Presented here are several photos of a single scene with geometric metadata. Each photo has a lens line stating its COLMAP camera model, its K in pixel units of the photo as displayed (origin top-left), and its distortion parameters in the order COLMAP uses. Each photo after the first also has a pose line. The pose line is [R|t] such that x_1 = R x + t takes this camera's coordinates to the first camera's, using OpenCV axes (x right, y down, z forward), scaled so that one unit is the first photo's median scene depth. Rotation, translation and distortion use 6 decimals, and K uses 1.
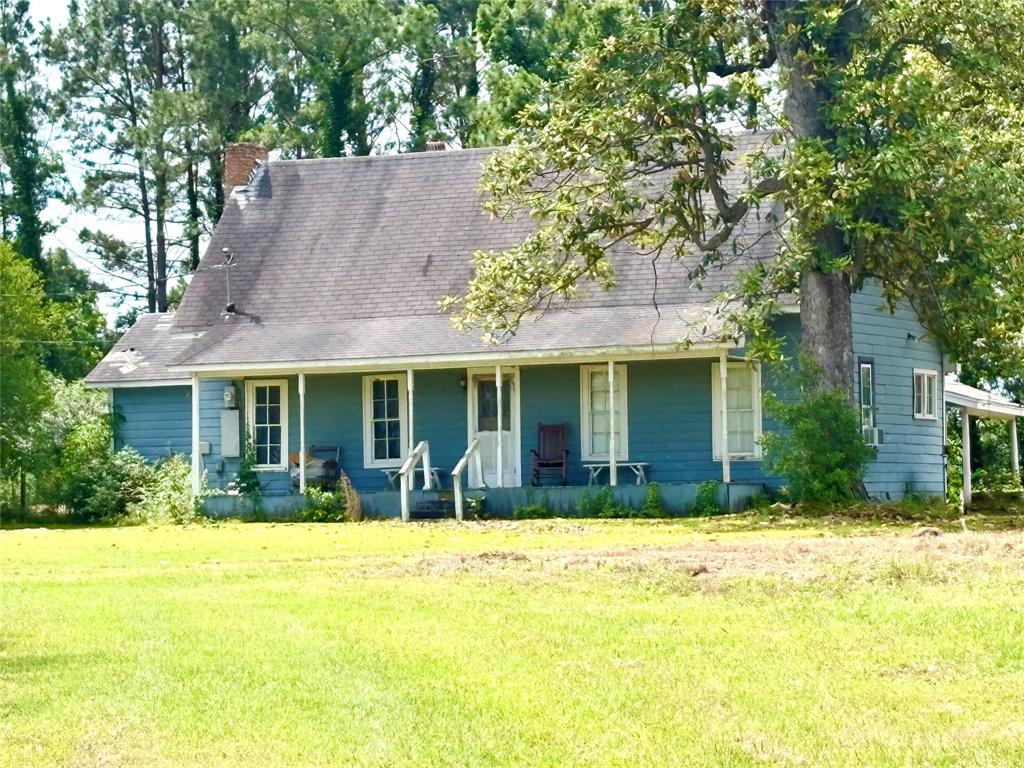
lens RADIAL K [[3282.1, 0, 512.0], [0, 3282.1, 384.1], [0, 0, 1]] dist [-0.080026, 0.000000]
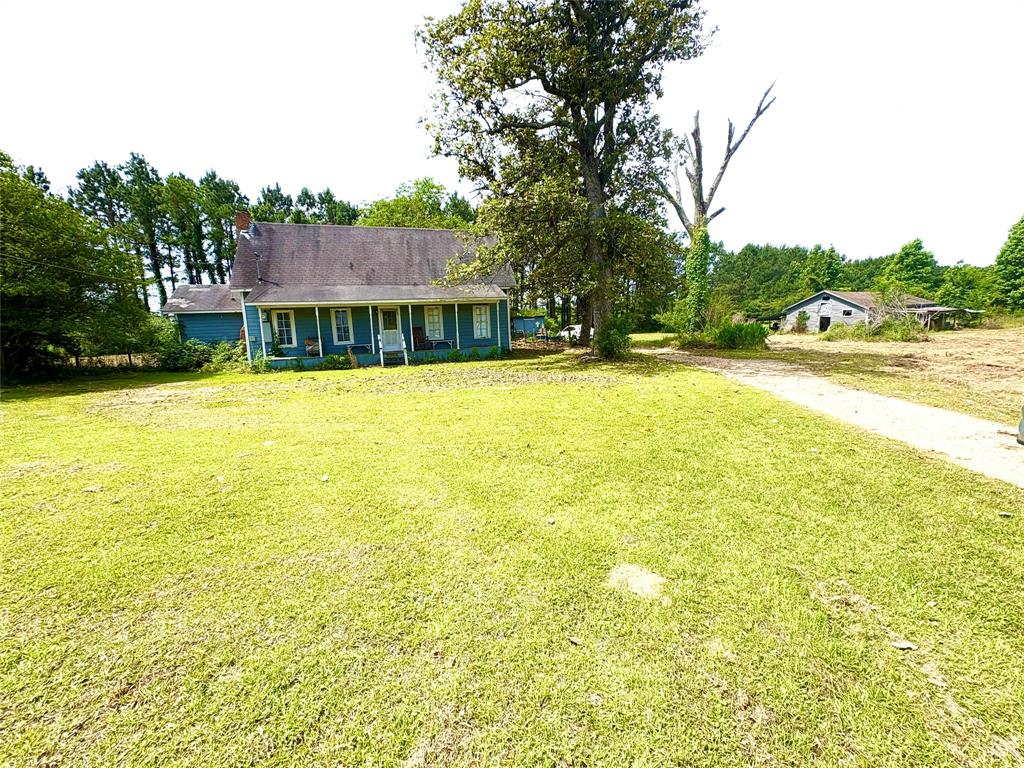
lens RADIAL K [[413.1, 0, 512.3], [0, 413.1, 382.7], [0, 0, 1]] dist [-0.001399, -0.000156]
pose [[0.744550, -0.103585, 0.659481, -0.155700], [0.001178, 0.988090, 0.153870, 0.005095], [-0.667565, -0.113787, 0.735805, 0.656823]]
